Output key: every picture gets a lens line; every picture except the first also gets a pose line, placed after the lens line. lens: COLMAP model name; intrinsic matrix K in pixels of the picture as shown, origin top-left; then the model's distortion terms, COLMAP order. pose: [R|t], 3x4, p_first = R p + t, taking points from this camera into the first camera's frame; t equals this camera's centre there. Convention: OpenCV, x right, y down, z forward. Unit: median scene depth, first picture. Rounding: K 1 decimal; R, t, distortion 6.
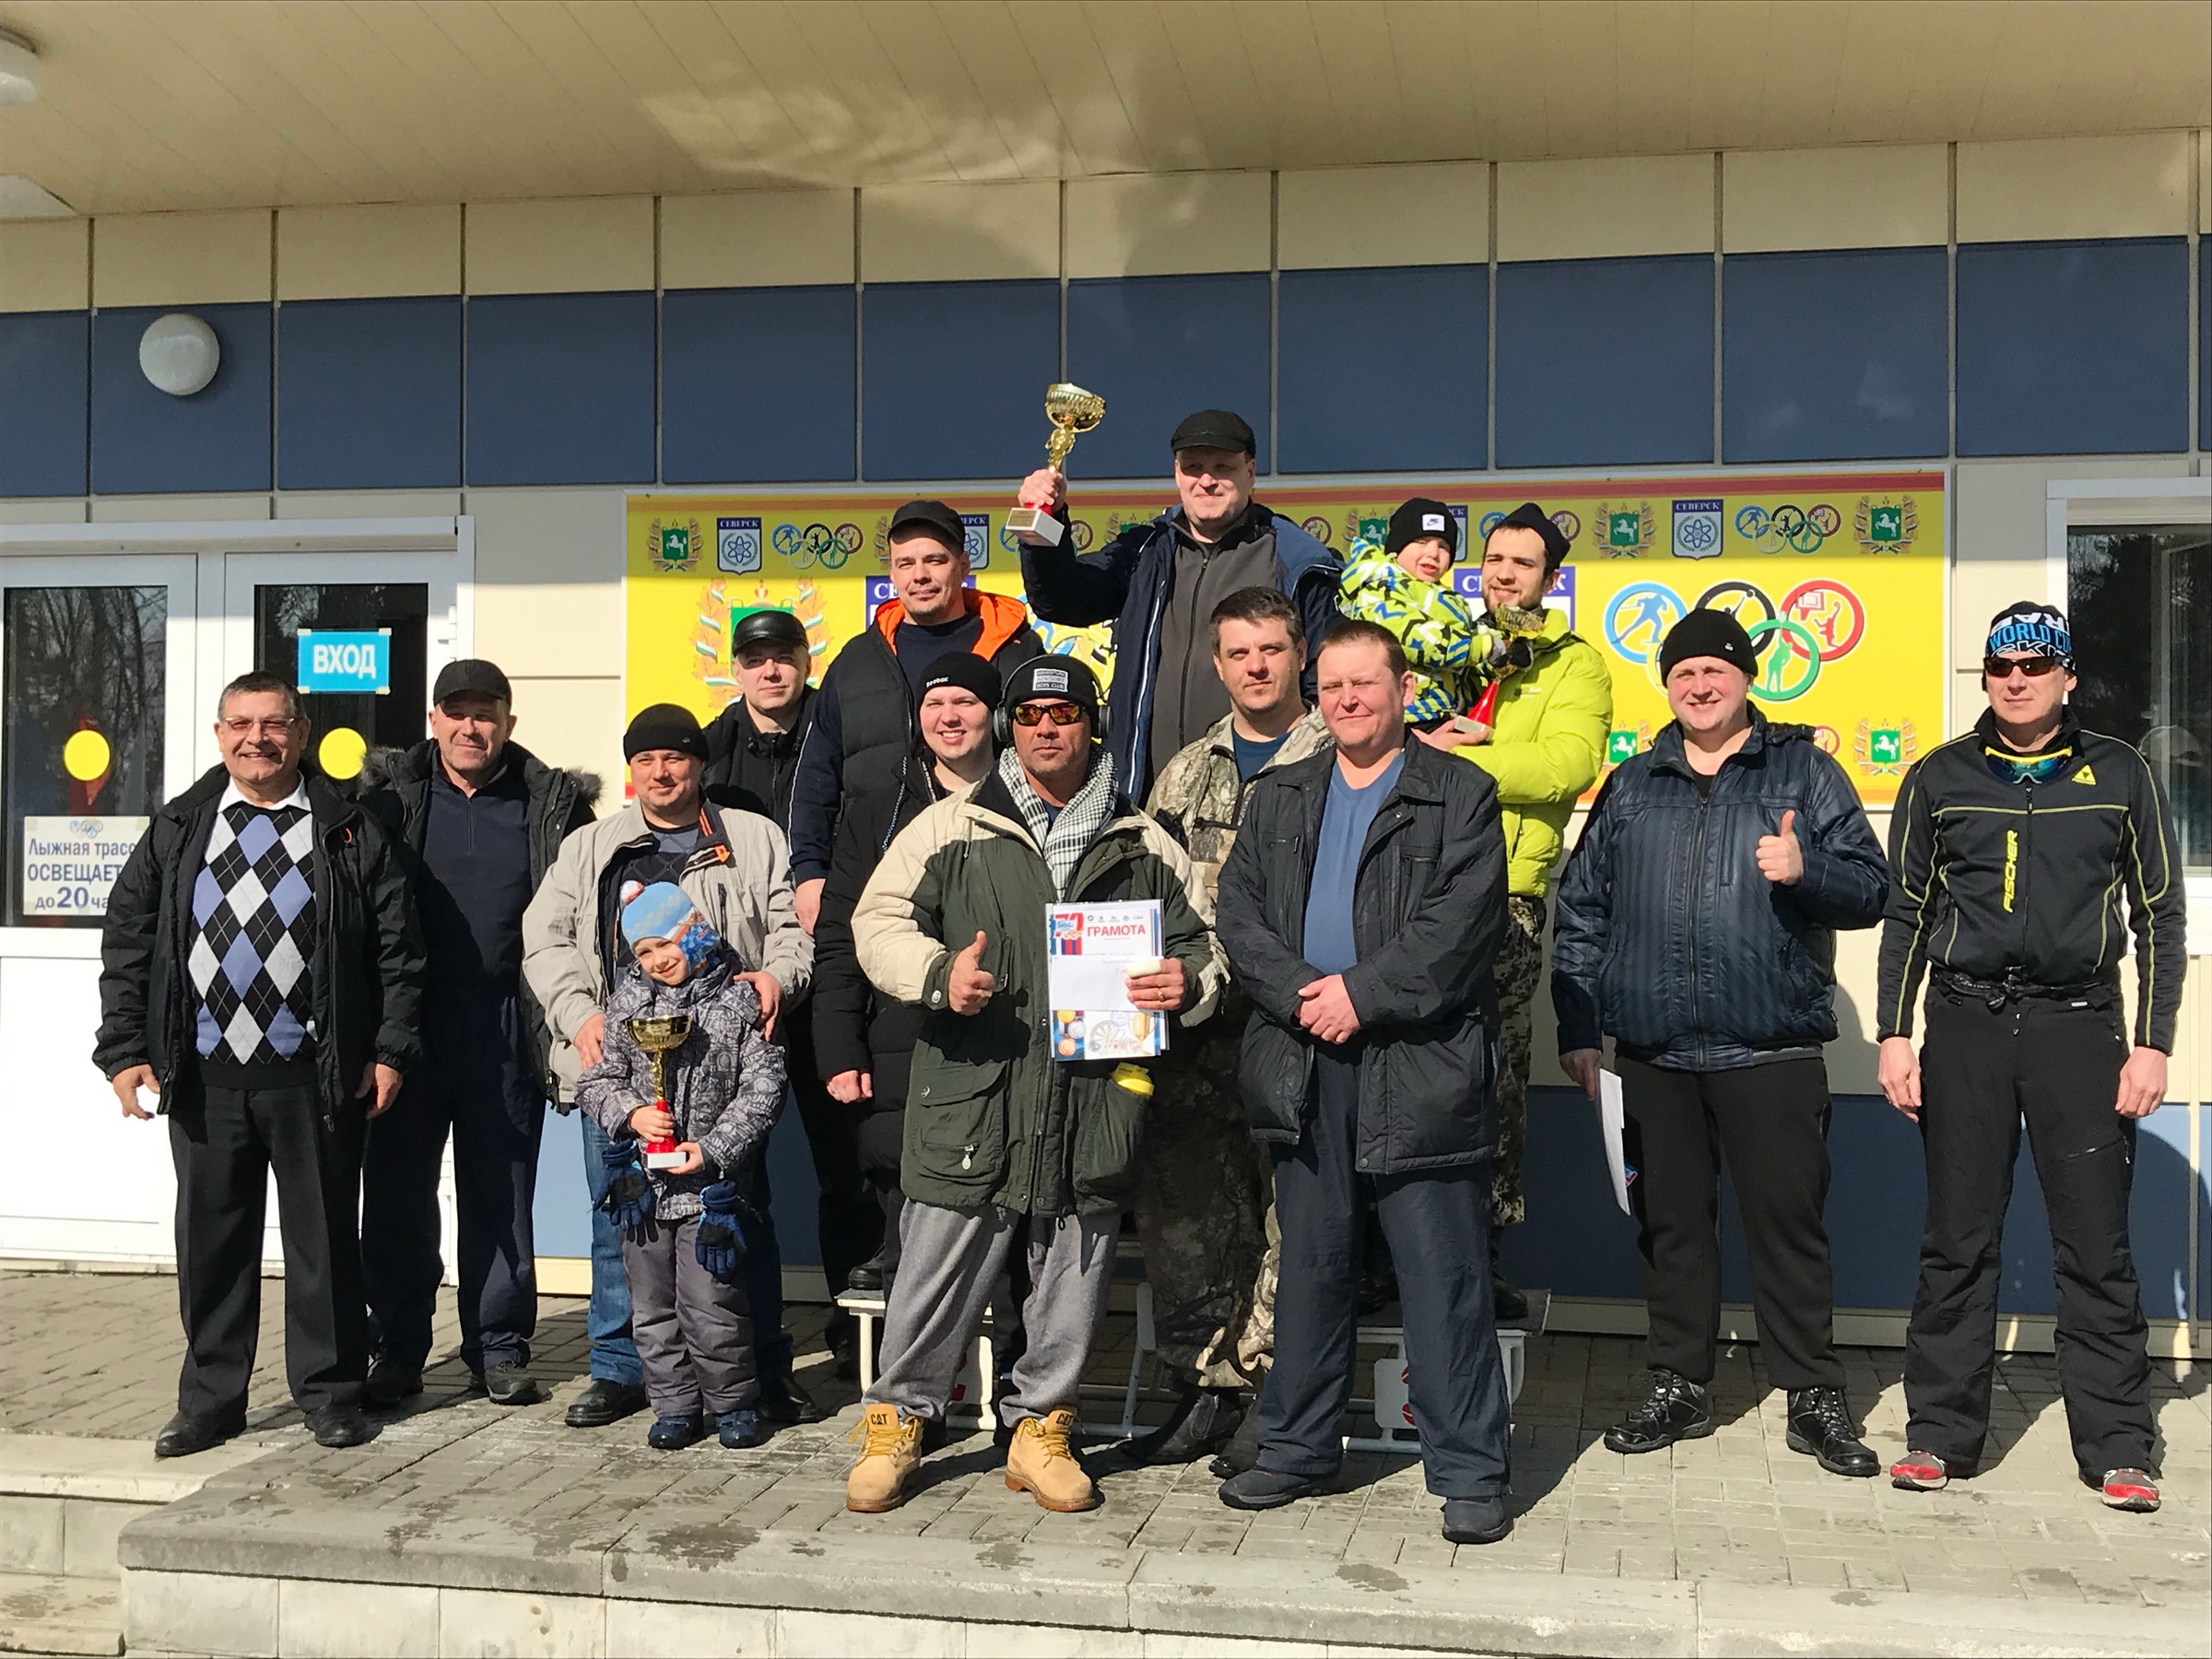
lens RADIAL K [[2661.5, 0, 1092.9], [0, 2661.5, 832.9], [0, 0, 1]] dist [0.073272, -0.235753]
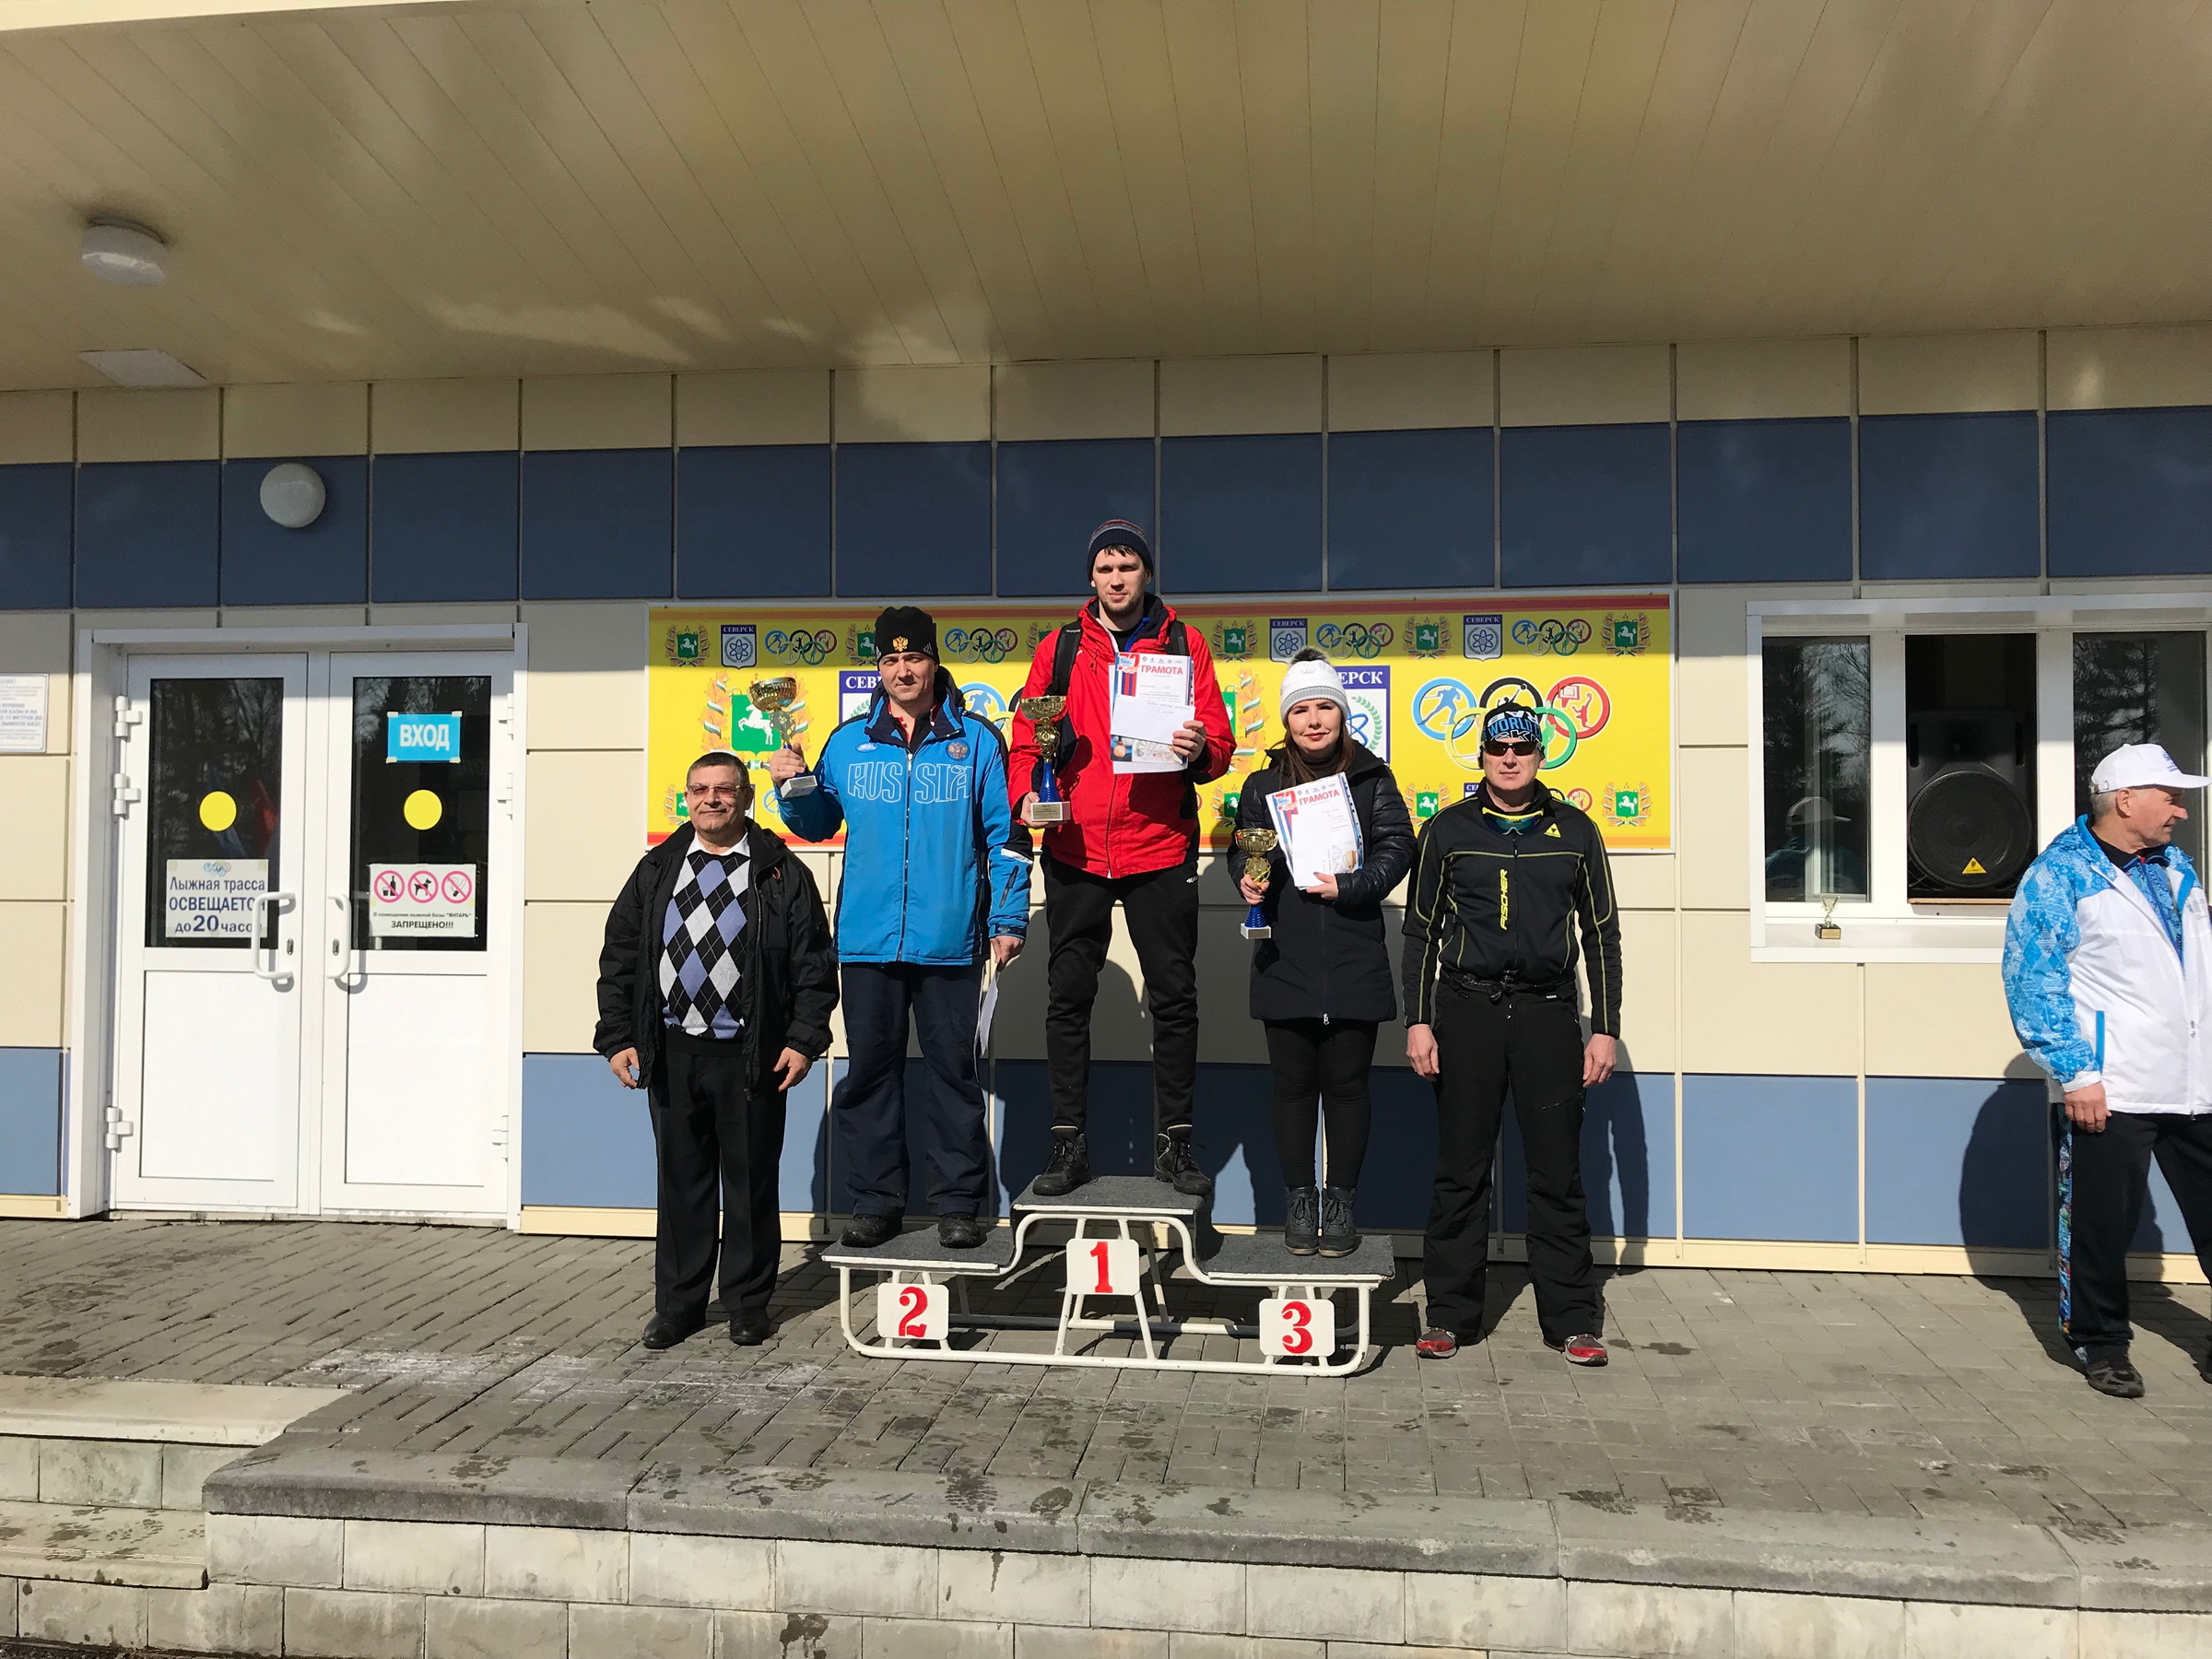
lens RADIAL K [[1804.4, 0, 1101.8], [0, 1804.4, 831.8], [0, 0, 1]] dist [0.006823, 0.004177]
pose [[0.997501, -0.001849, 0.070628, -0.022005], [0.002850, 0.999897, -0.014084, -0.006994], [-0.070595, 0.014250, 0.997403, 0.137590]]
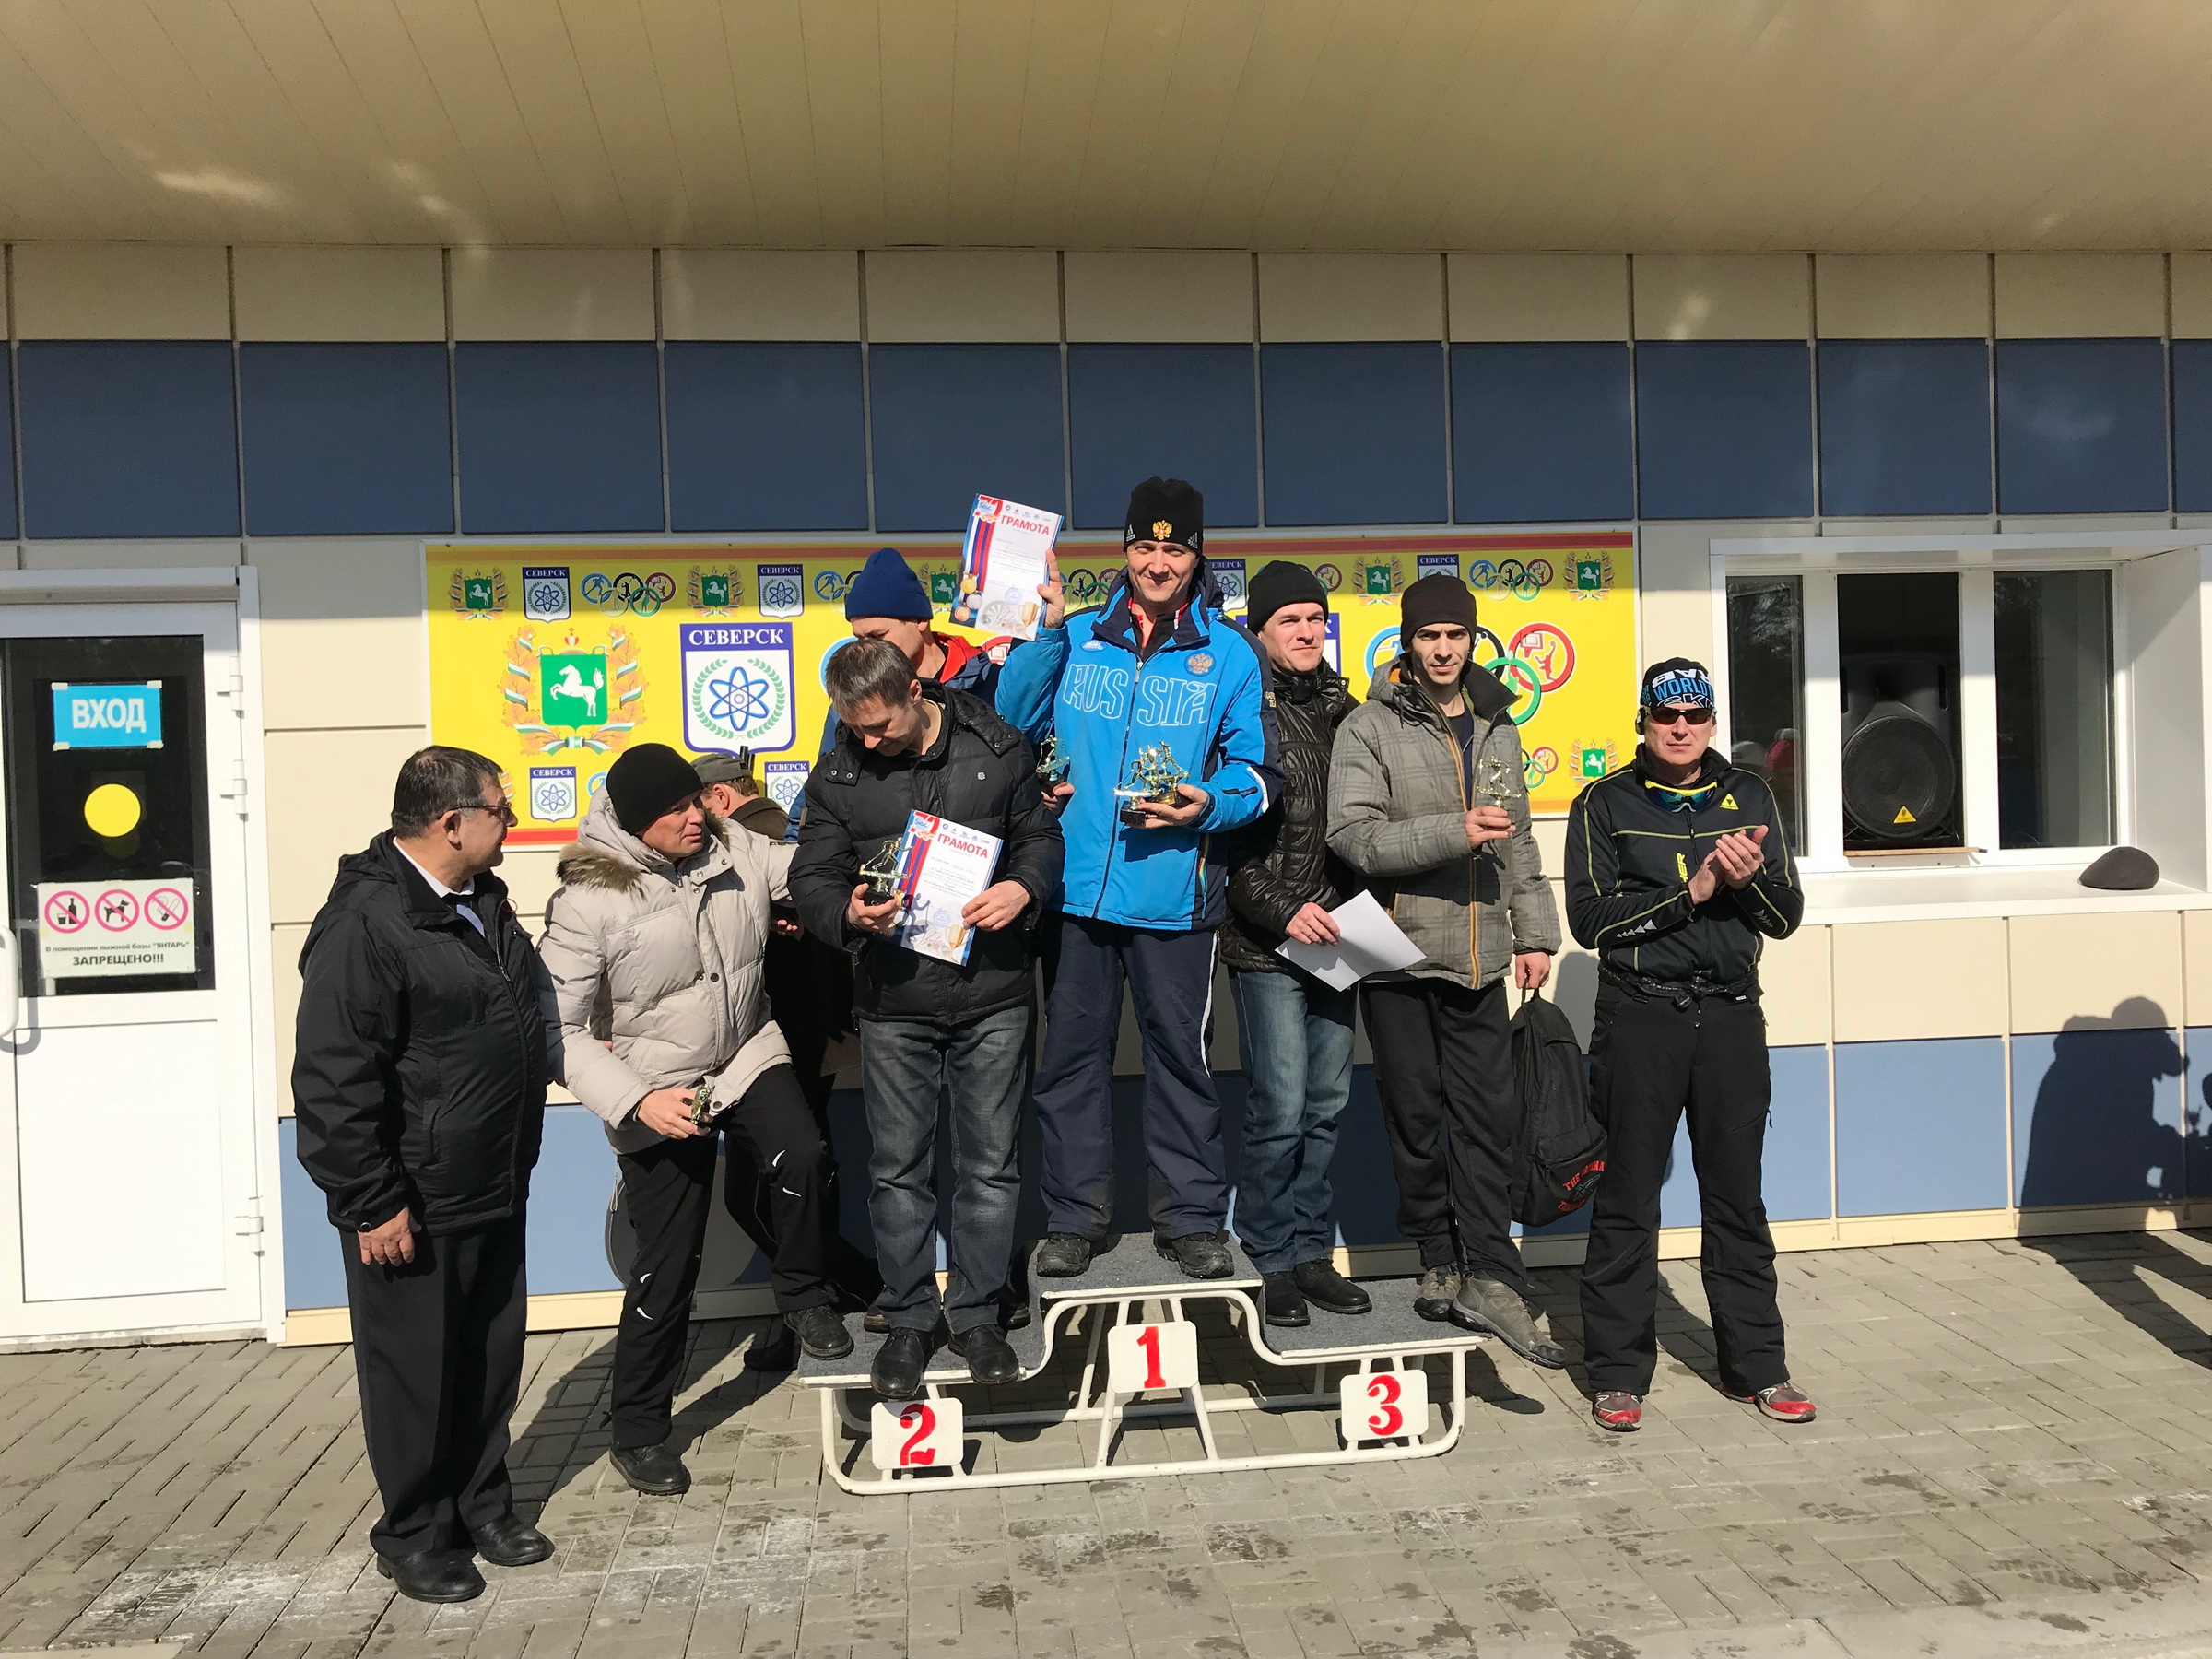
lens RADIAL K [[1814.7, 0, 1112.0], [0, 1814.7, 830.3], [0, 0, 1]] dist [0.003110, 0.001672]
pose [[0.950620, -0.042906, 0.307377, -0.157932], [0.034215, 0.998849, 0.033611, -0.036763], [-0.308466, -0.021435, 0.950994, 0.295004]]
